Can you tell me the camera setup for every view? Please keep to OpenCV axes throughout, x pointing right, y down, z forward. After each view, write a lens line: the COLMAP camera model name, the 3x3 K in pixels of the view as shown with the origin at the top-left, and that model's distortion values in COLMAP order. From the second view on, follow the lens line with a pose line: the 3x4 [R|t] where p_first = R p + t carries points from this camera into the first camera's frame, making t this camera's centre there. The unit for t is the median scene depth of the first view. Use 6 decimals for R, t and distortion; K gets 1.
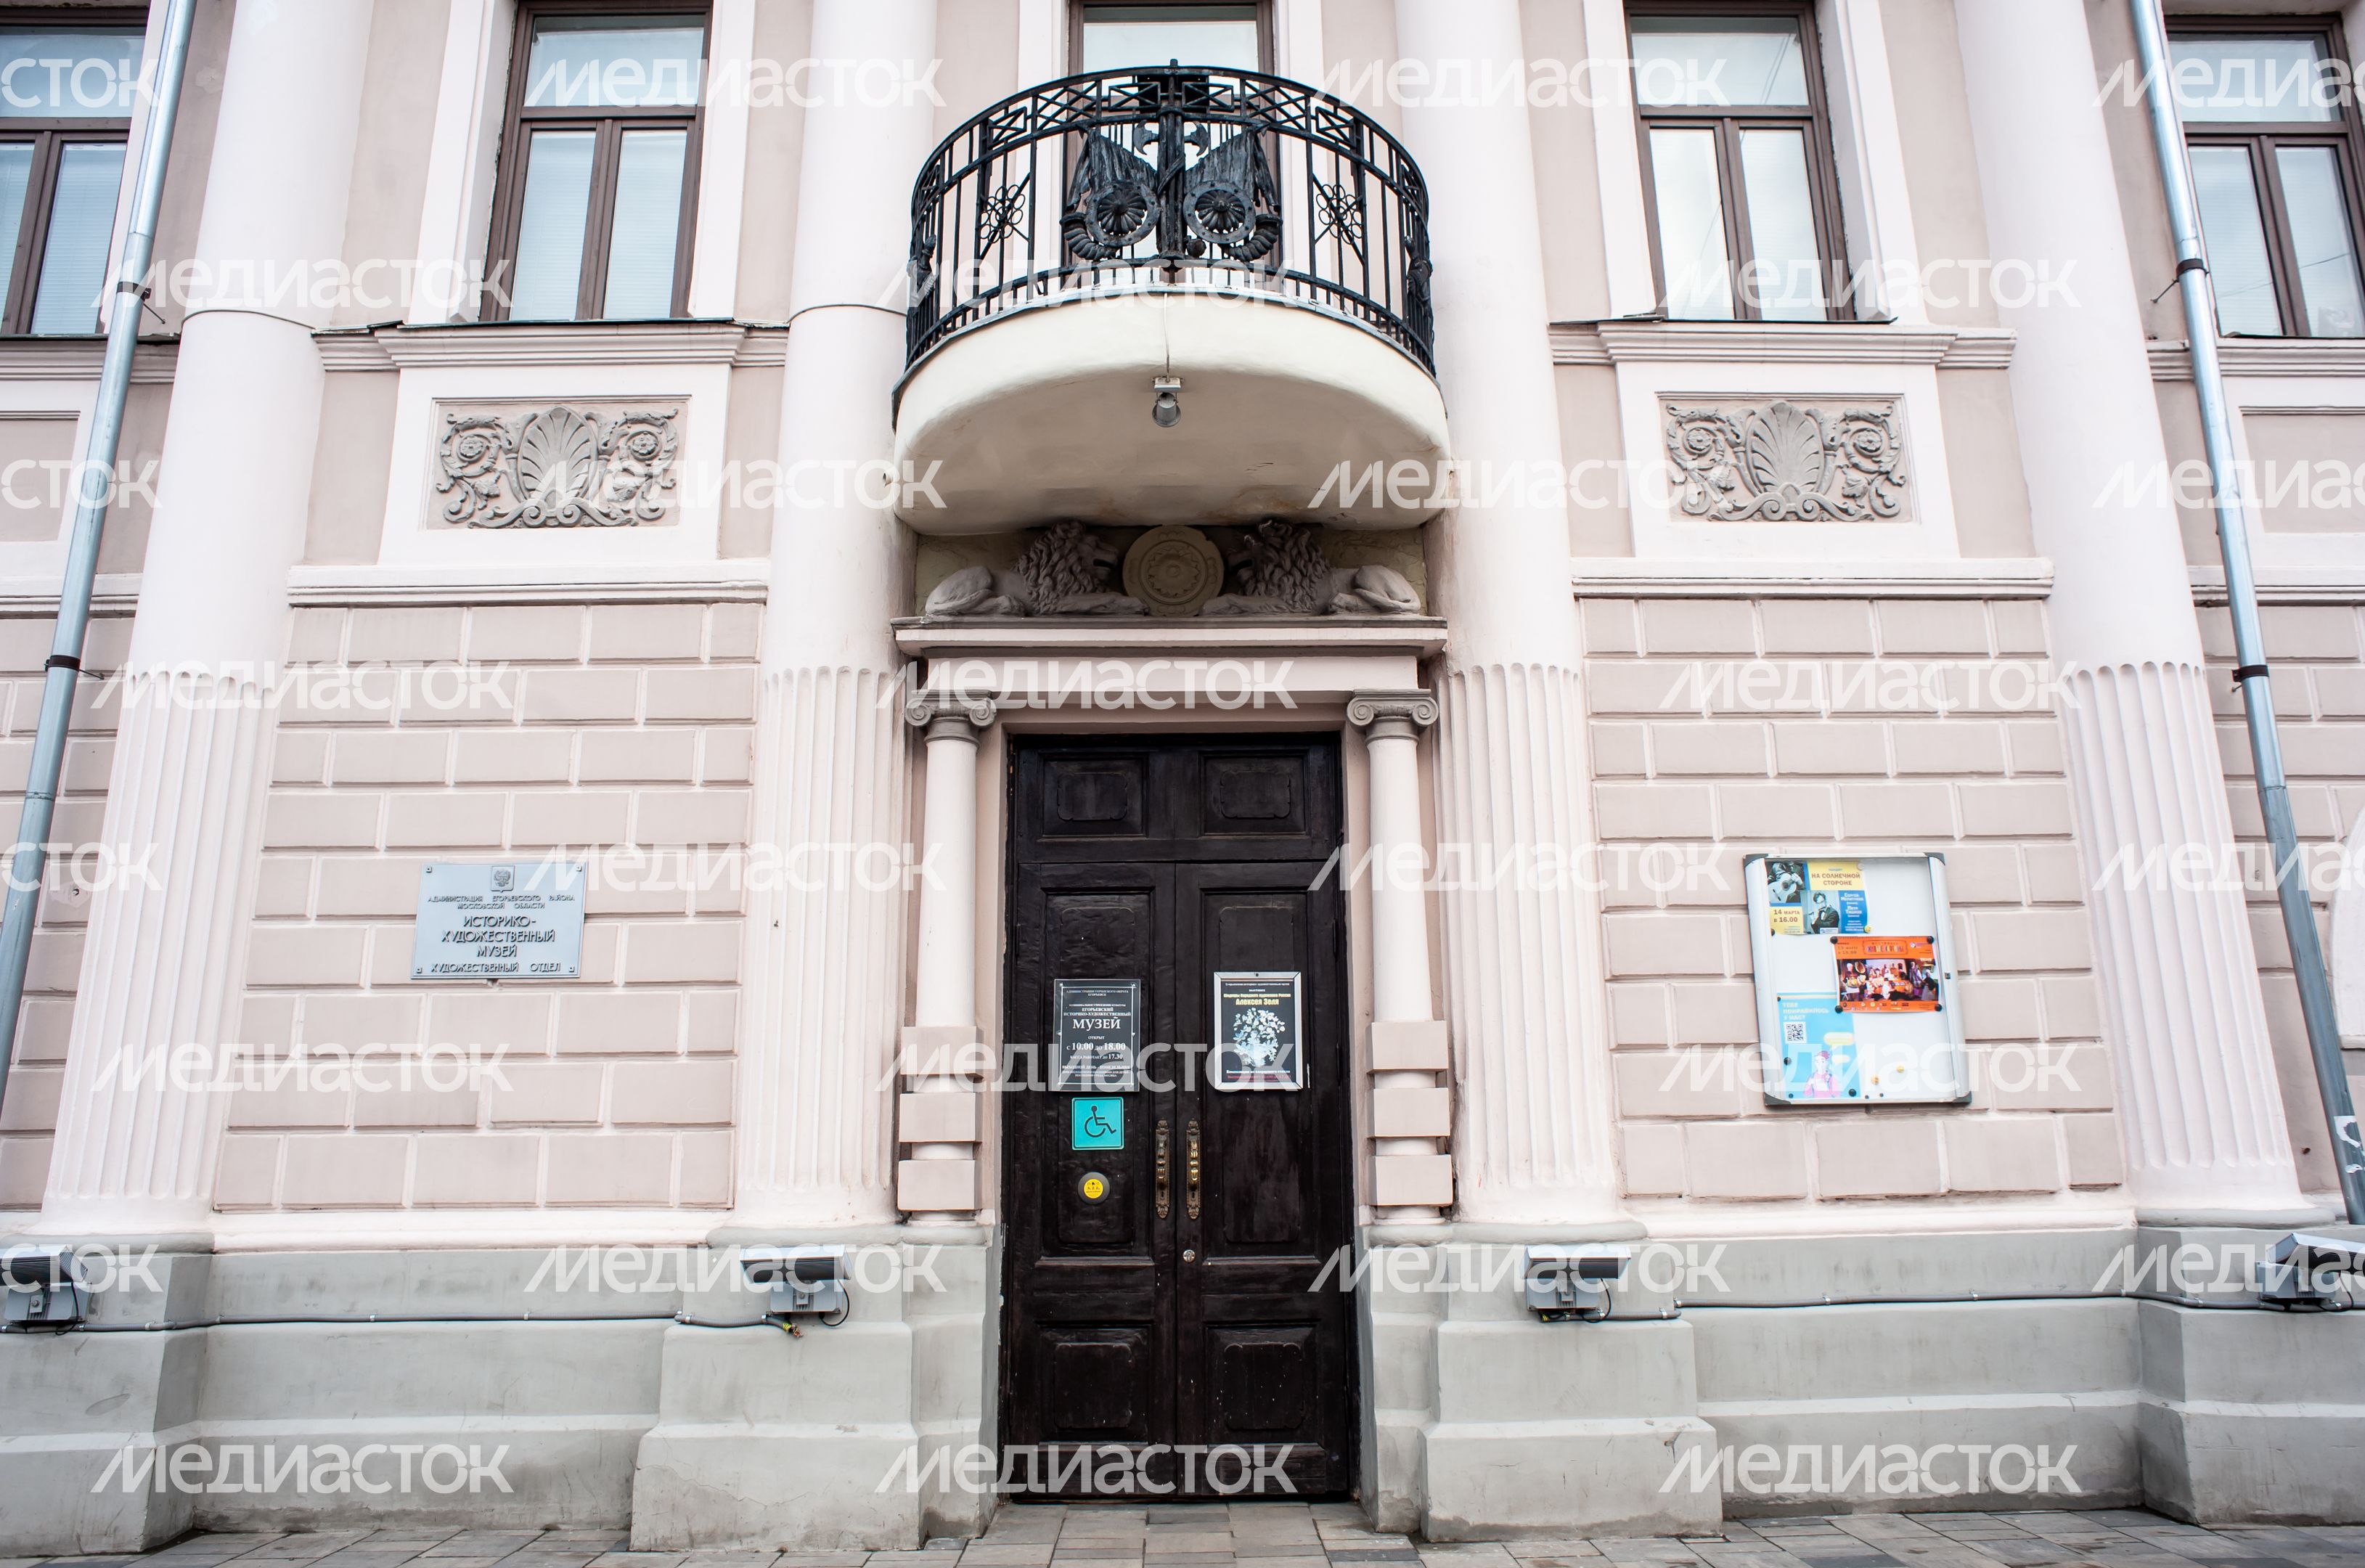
lens RADIAL K [[1529.2, 0, 1117.2], [0, 1529.2, 779.9], [0, 0, 1]] dist [-0.001629, 0.019485]
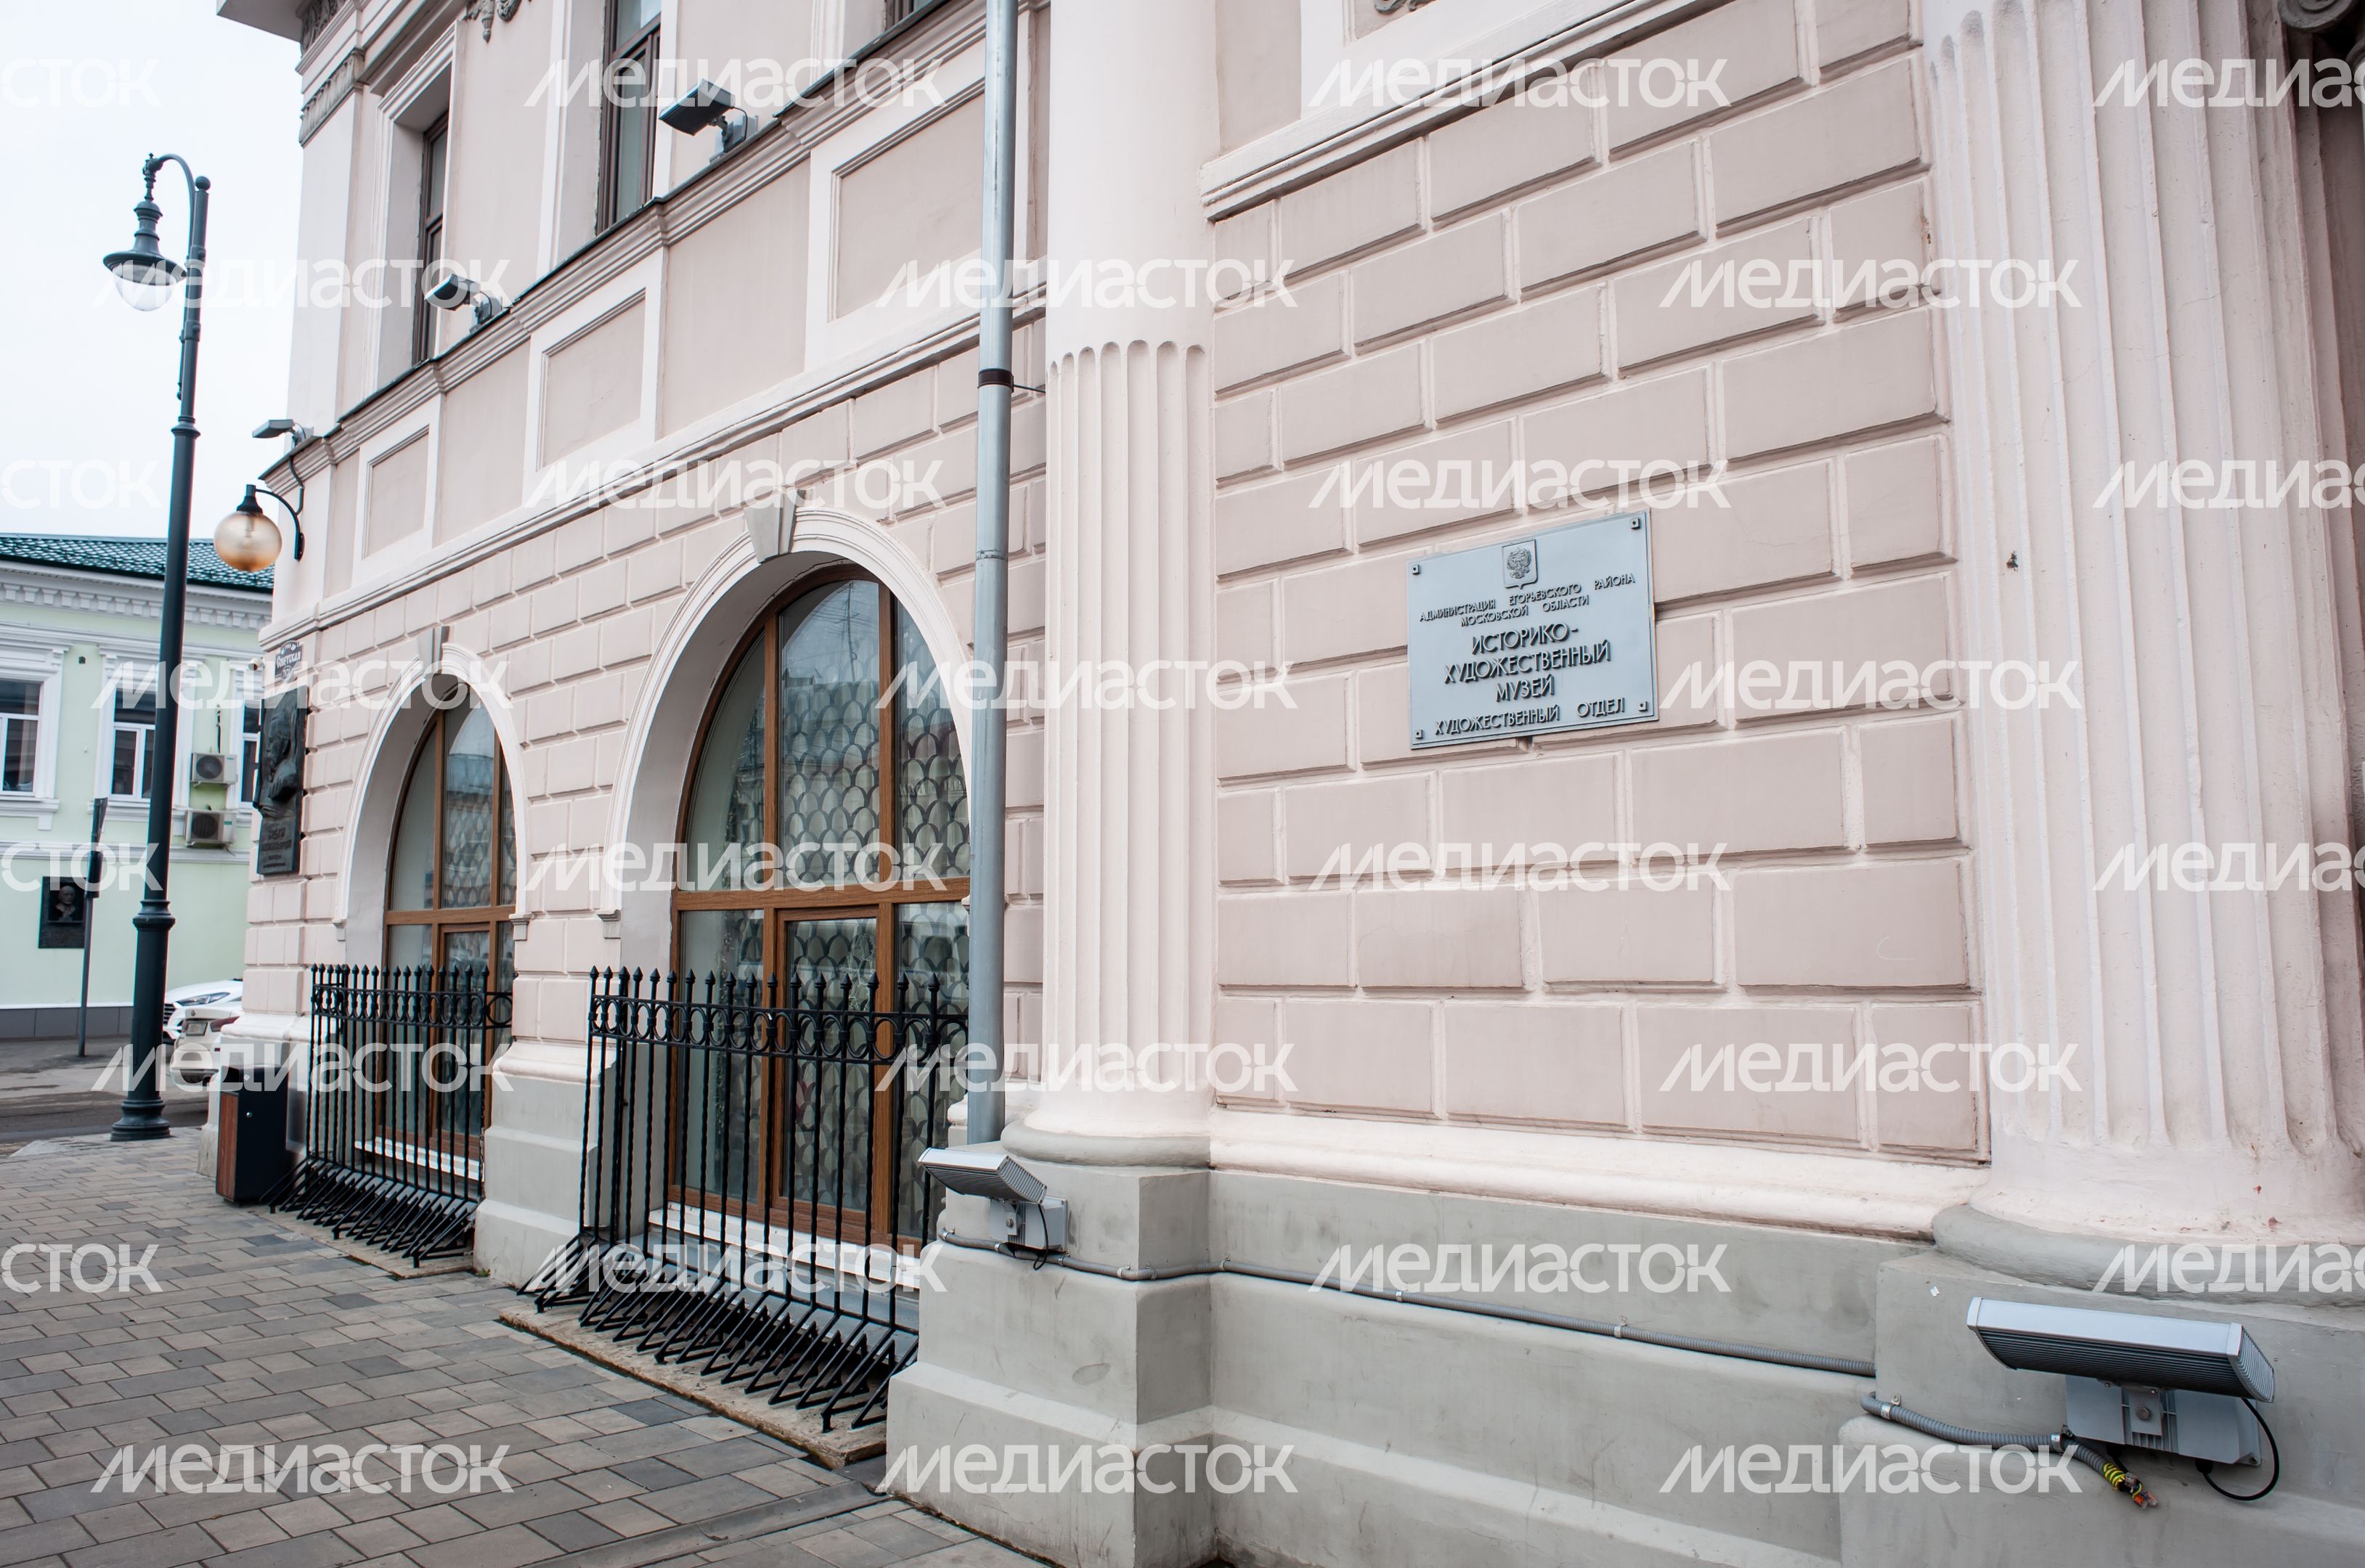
lens RADIAL K [[1588.2, 0, 1278.7], [0, 1588.2, 777.1], [0, 0, 1]] dist [-0.093195, 0.073298]
pose [[0.721208, -0.076556, -0.688476, -0.065829], [0.172721, 0.982358, 0.071699, 0.086307], [0.670840, -0.170625, 0.721707, 0.506763]]
